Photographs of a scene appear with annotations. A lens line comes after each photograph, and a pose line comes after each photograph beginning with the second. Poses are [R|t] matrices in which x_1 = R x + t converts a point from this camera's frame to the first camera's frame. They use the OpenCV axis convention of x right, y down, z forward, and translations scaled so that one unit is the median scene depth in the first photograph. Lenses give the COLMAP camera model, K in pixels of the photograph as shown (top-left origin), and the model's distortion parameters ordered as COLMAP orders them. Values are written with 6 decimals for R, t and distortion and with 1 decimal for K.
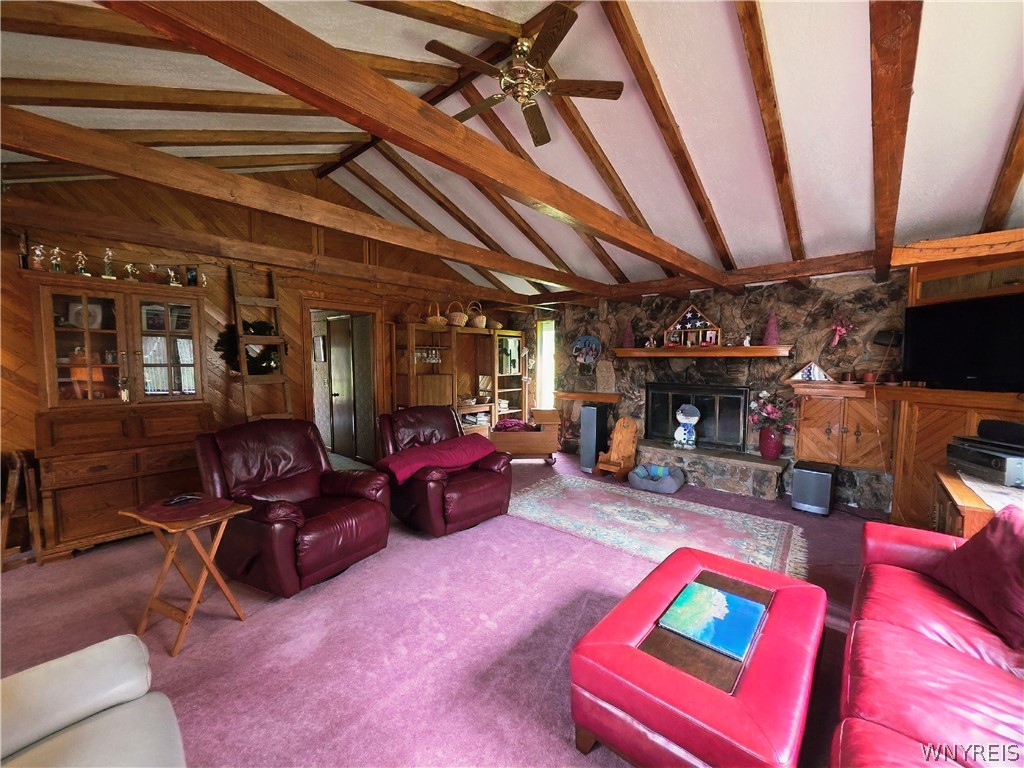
lens RADIAL K [[407.9, 0, 514.1], [0, 407.9, 389.1], [0, 0, 1]] dist [0.007408, 0.000278]
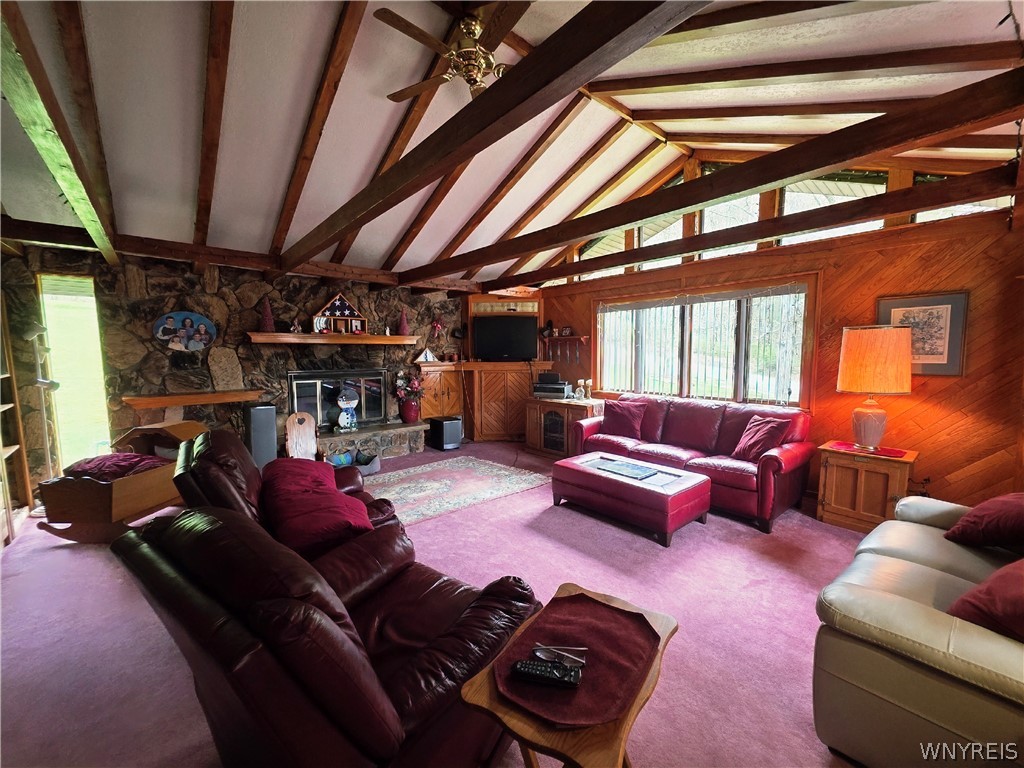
lens RADIAL K [[407.9, 0, 515.4], [0, 407.9, 386.0], [0, 0, 1]] dist [0.007408, 0.000278]
pose [[0.134857, -0.094117, 0.986385, -0.511625], [0.072445, 0.993751, 0.084915, -0.026965], [-0.988213, 0.060007, 0.140833, 0.403576]]
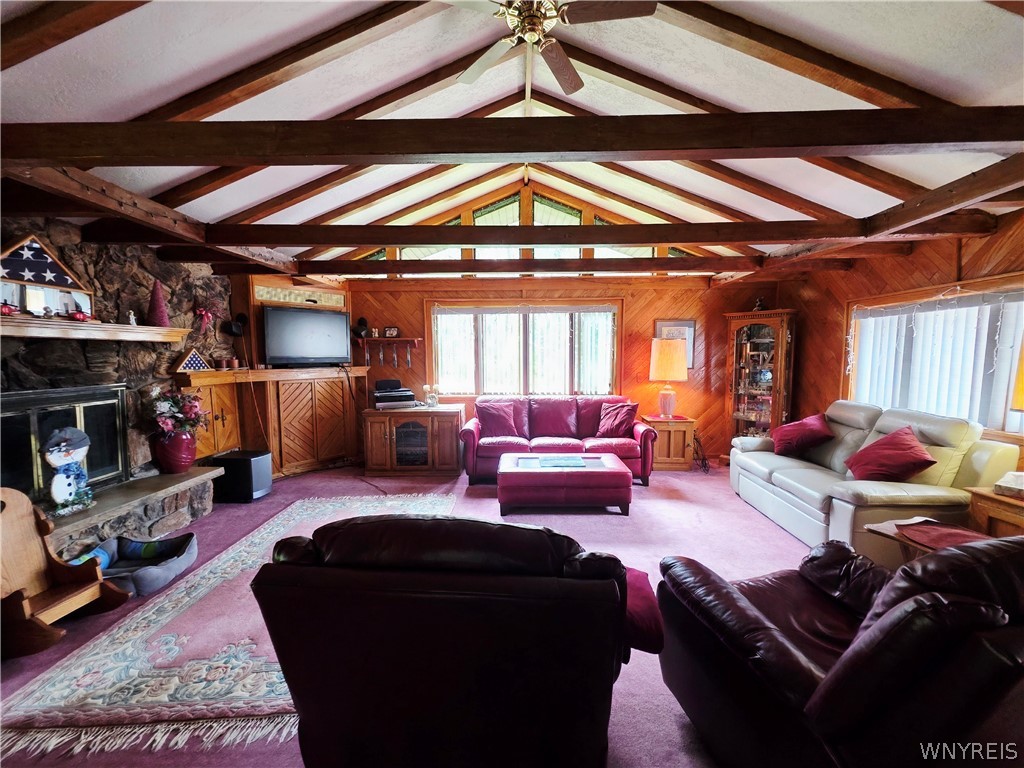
lens RADIAL K [[407.9, 0, 514.0], [0, 407.9, 385.5], [0, 0, 1]] dist [0.007408, 0.000278]
pose [[-0.647688, -0.062781, 0.759315, -0.330029], [0.050010, 0.990947, 0.124591, -0.051227], [-0.760262, 0.118669, -0.638685, 0.839136]]
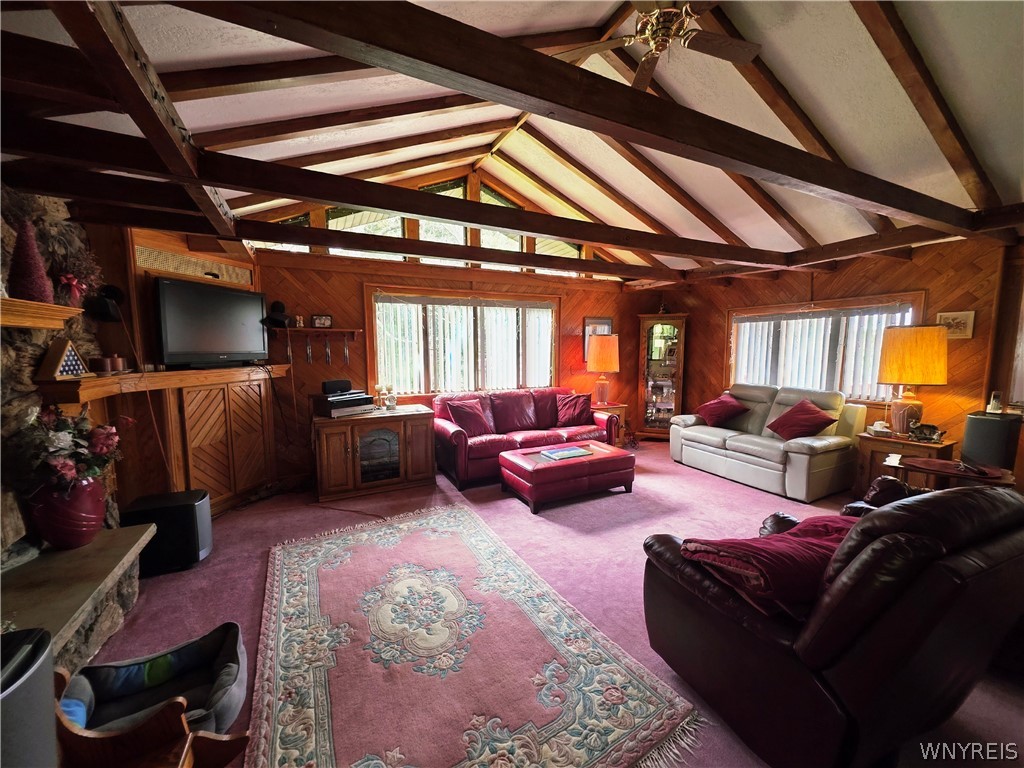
lens RADIAL K [[407.9, 0, 514.4], [0, 407.9, 385.4], [0, 0, 1]] dist [0.007408, 0.000278]
pose [[-0.930712, -0.038929, 0.363674, -0.020374], [0.020495, 0.987207, 0.158124, -0.066148], [-0.365177, 0.154621, -0.918007, 1.036362]]
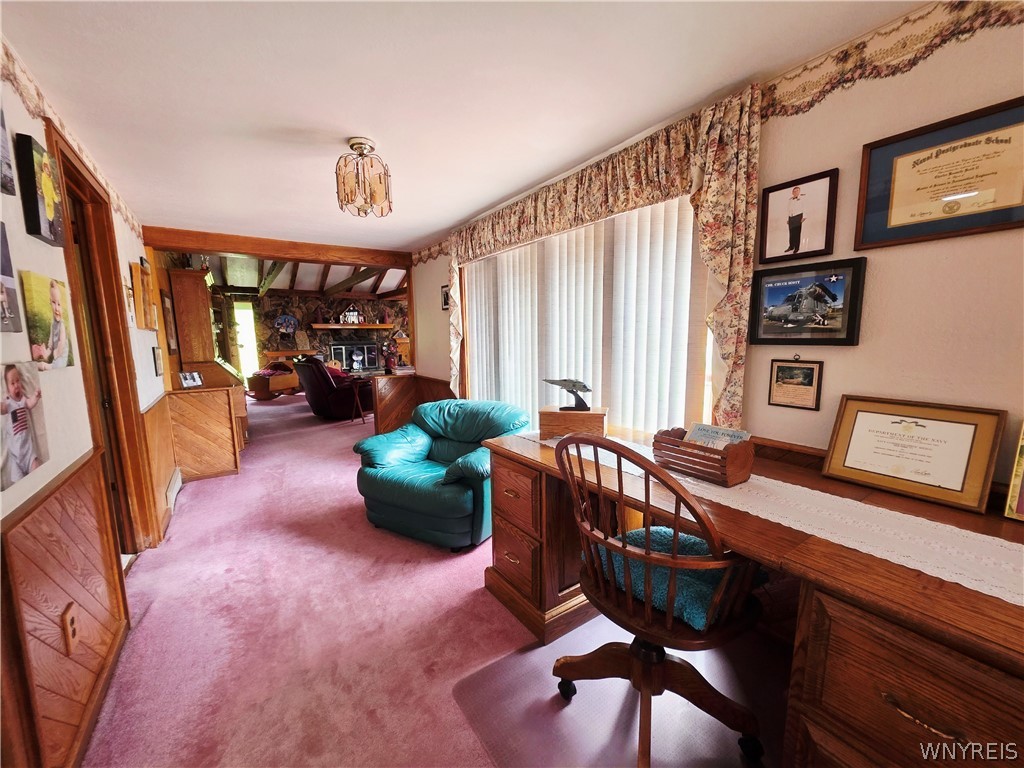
lens RADIAL K [[407.9, 0, 513.8], [0, 407.9, 388.7], [0, 0, 1]] dist [0.007408, 0.000278]
pose [[0.242376, -0.136383, 0.960549, -1.358729], [0.083783, 0.989314, 0.119326, 0.044085], [-0.966558, 0.051556, 0.251213, -0.292502]]
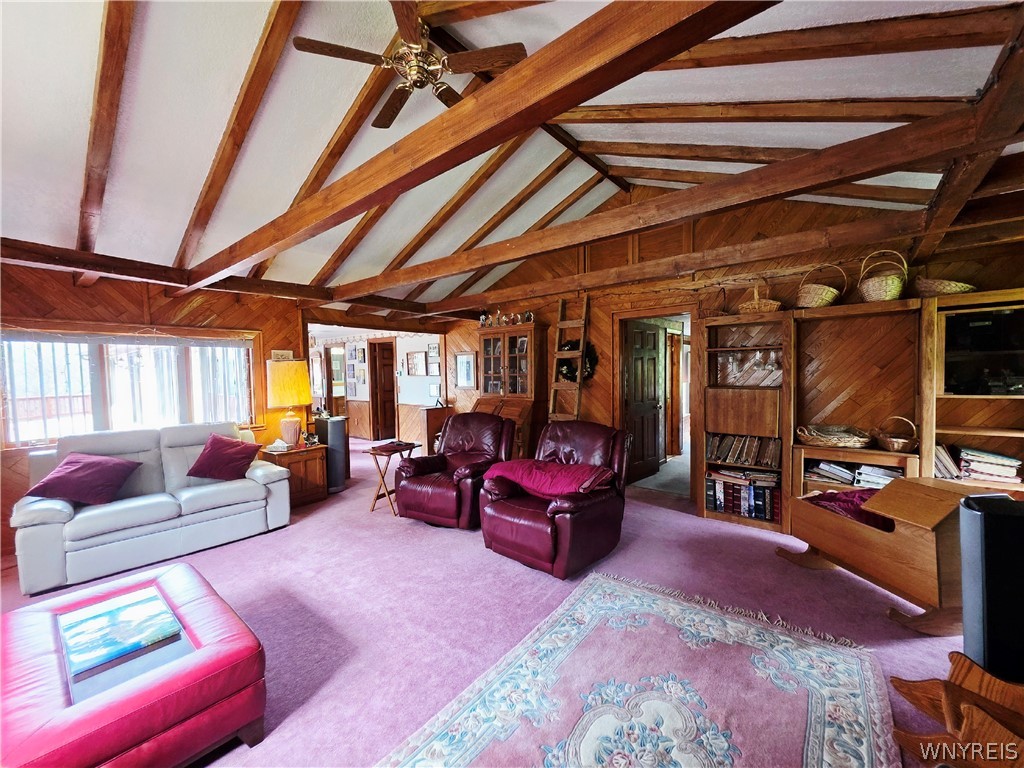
lens RADIAL K [[407.9, 0, 511.8], [0, 407.9, 389.0], [0, 0, 1]] dist [0.007408, 0.000278]
pose [[0.030827, 0.040241, -0.998714, 0.486137], [-0.054761, 0.997756, 0.038513, -0.040483], [0.998024, 0.053503, 0.032961, 0.611280]]
